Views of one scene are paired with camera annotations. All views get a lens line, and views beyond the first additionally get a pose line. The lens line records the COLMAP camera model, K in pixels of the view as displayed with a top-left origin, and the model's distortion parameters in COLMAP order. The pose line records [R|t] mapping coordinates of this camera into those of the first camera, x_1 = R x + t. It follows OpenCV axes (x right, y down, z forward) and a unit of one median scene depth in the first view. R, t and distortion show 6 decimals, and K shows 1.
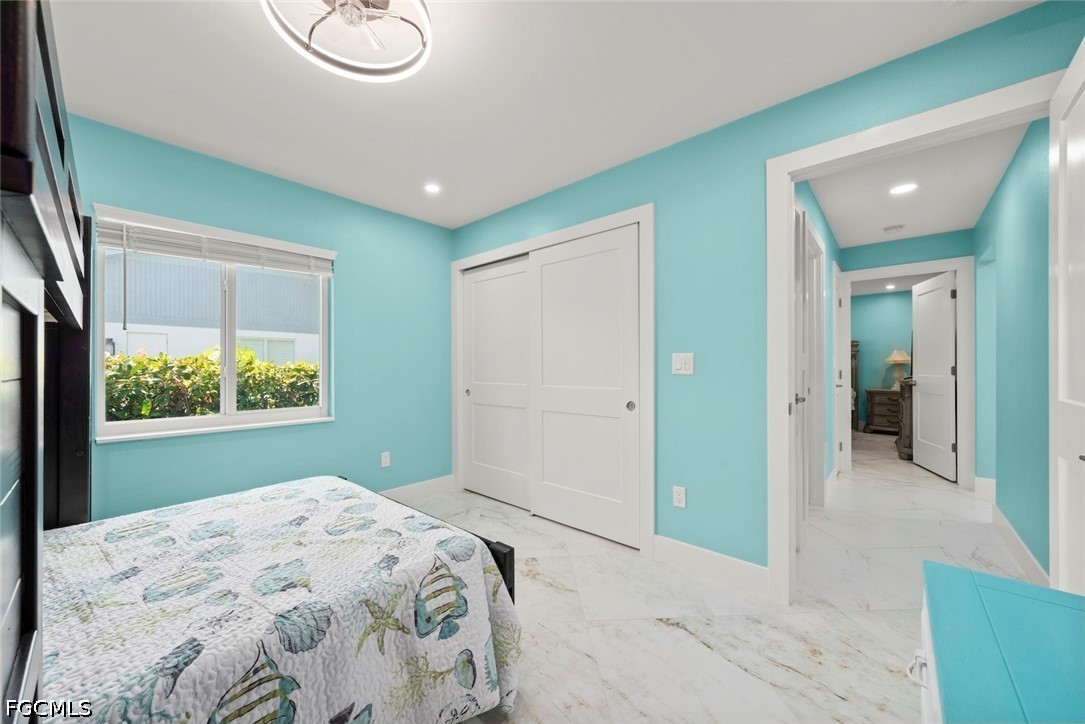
lens RADIAL K [[397.1, 0, 541.3], [0, 397.1, 363.9], [0, 0, 1]] dist [-0.000235, 0.001227]
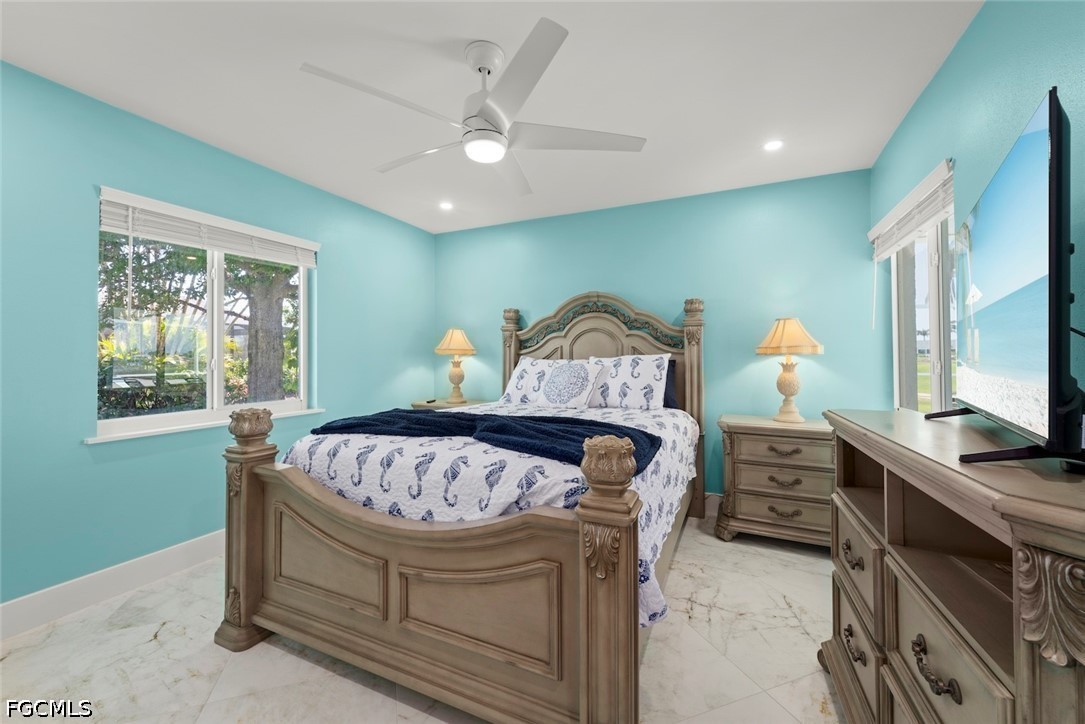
lens RADIAL K [[423.4, 0, 547.2], [0, 423.4, 345.8], [0, 0, 1]] dist [0.002776, -0.001255]
pose [[0.954667, 0.006410, 0.297606, 0.554448], [0.000171, 0.999756, -0.022080, -0.000595], [-0.297675, 0.021130, 0.954433, 0.681677]]
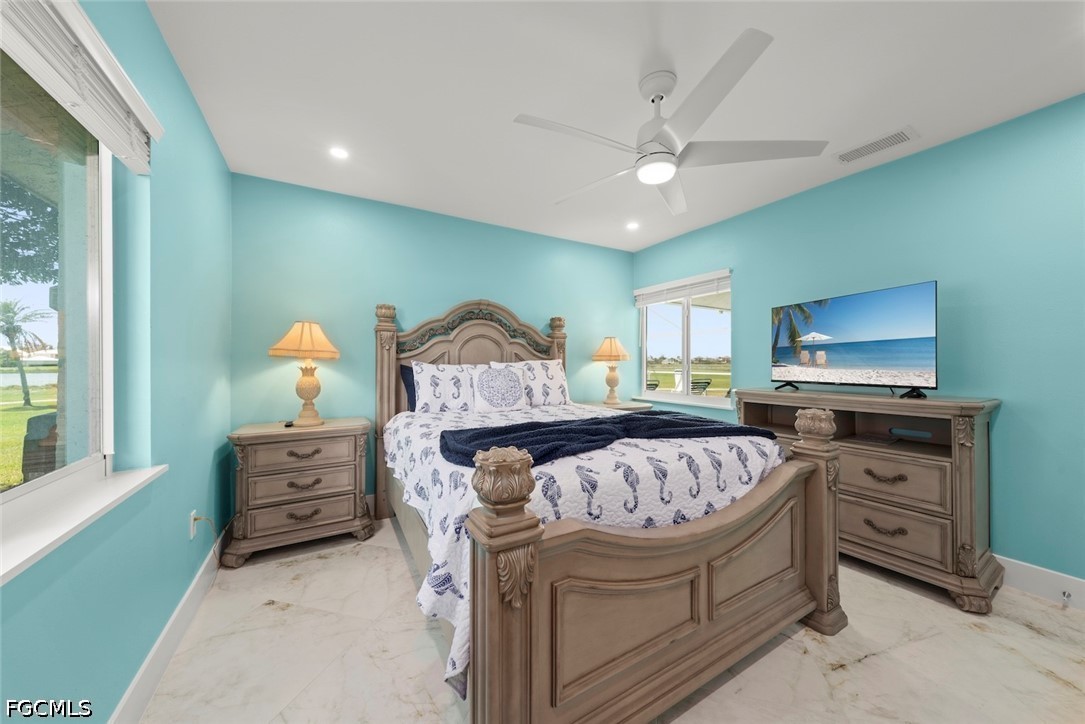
lens RADIAL K [[371.0, 0, 543.5], [0, 371.0, 361.2], [0, 0, 1]] dist [-0.002081, -0.000038]
pose [[0.308034, 0.003641, 0.951368, 0.329135], [-0.003161, 0.999991, -0.002804, 0.001817], [-0.951370, -0.002143, 0.308043, 0.943699]]
